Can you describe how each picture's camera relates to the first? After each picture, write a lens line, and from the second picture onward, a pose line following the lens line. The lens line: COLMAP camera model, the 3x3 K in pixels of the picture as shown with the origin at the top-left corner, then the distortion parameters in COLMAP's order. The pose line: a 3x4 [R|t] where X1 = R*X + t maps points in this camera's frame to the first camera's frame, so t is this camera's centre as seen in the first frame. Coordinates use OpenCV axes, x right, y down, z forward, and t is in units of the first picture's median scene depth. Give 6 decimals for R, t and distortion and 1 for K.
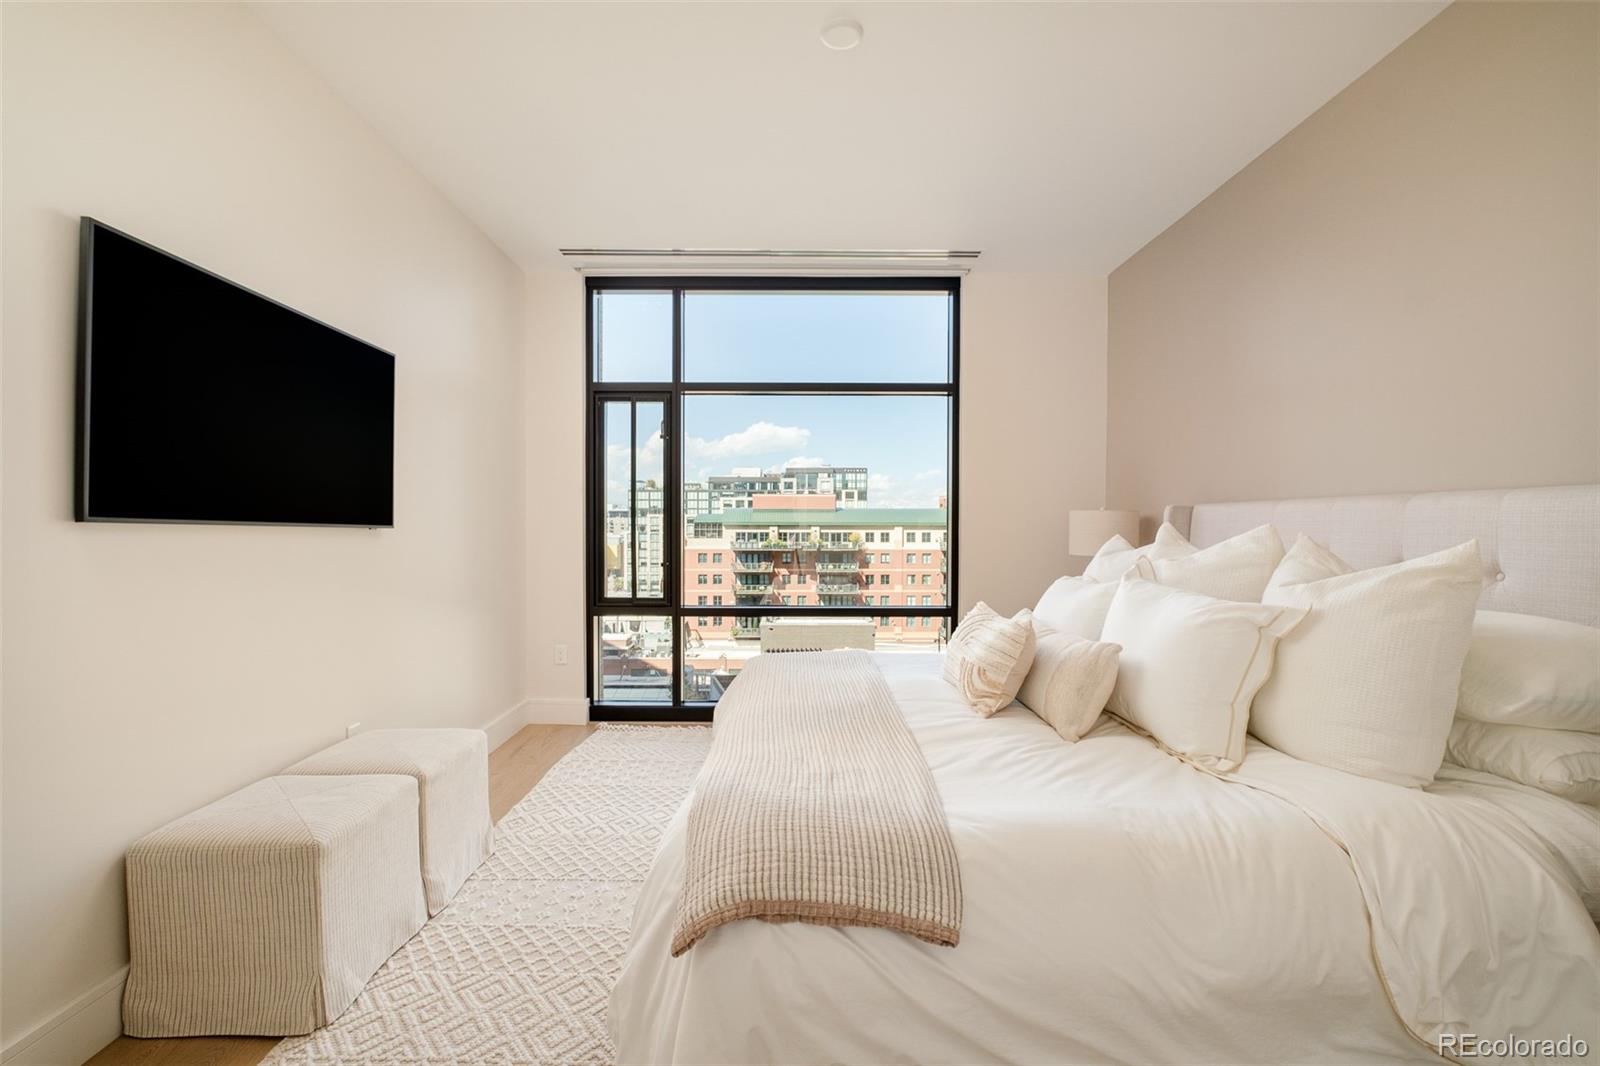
lens RADIAL K [[701.1, 0, 761.0], [0, 701.1, 534.3], [0, 0, 1]] dist [-0.003838, -0.000631]
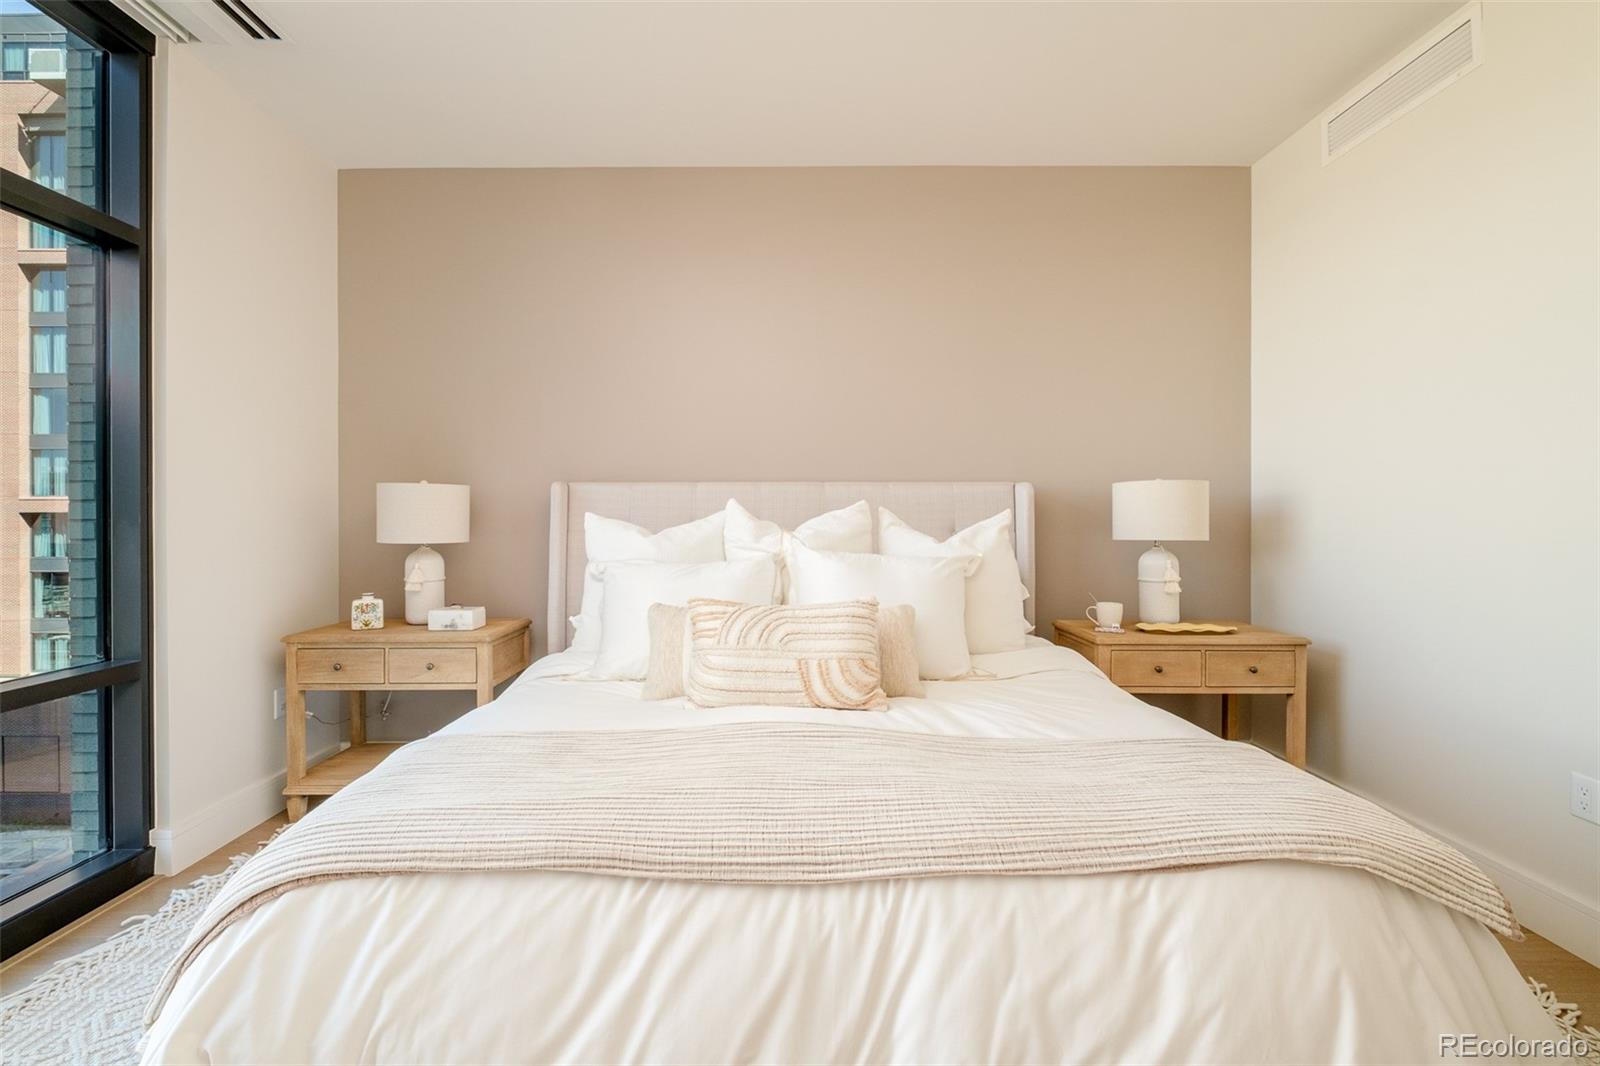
lens RADIAL K [[702.5, 0, 802.4], [0, 702.5, 517.0], [0, 0, 1]] dist [-0.001812, -0.000363]
pose [[-0.009573, -0.003368, 0.999949, -0.239395], [0.012560, 0.999915, 0.003488, 0.004161], [-0.999875, 0.012593, -0.009530, 0.452468]]
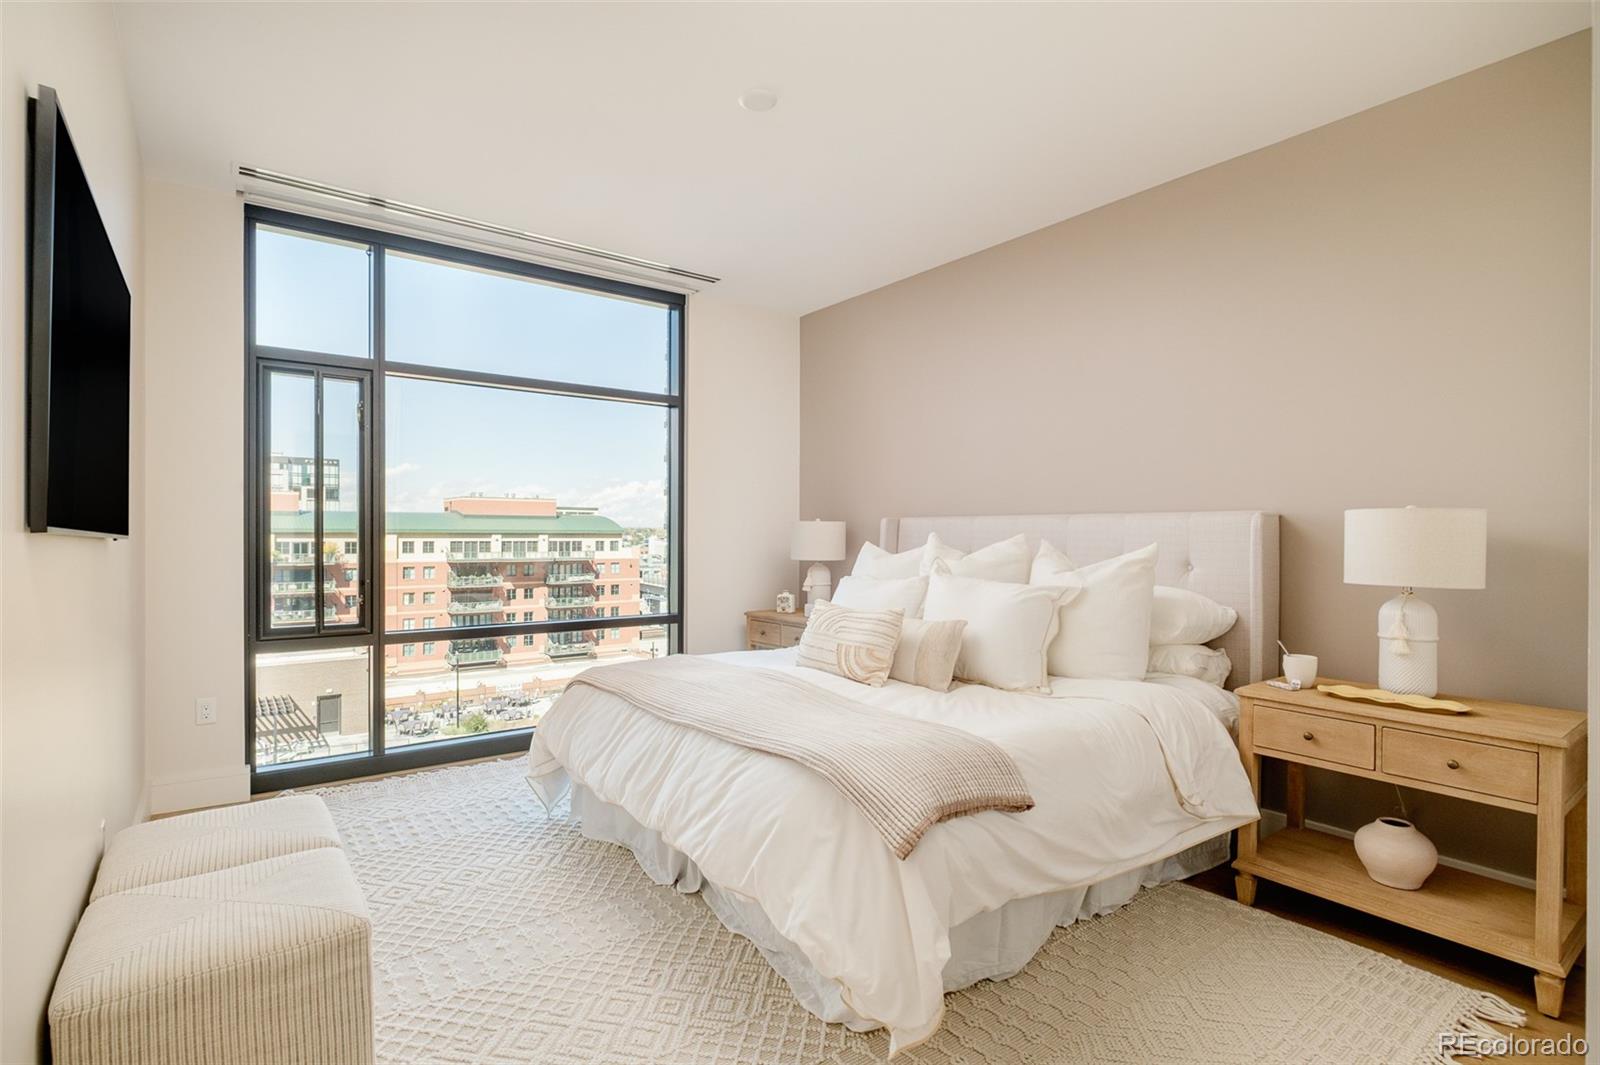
lens RADIAL K [[772.0, 0, 800.0], [0, 772.0, 532.5], [0, 0, 1]] dist [-0.001810, -0.000031]
pose [[0.801952, 0.000944, 0.597388, -0.260346], [0.006866, 0.999918, -0.010797, -0.001273], [-0.597349, 0.012760, 0.801880, -0.014925]]
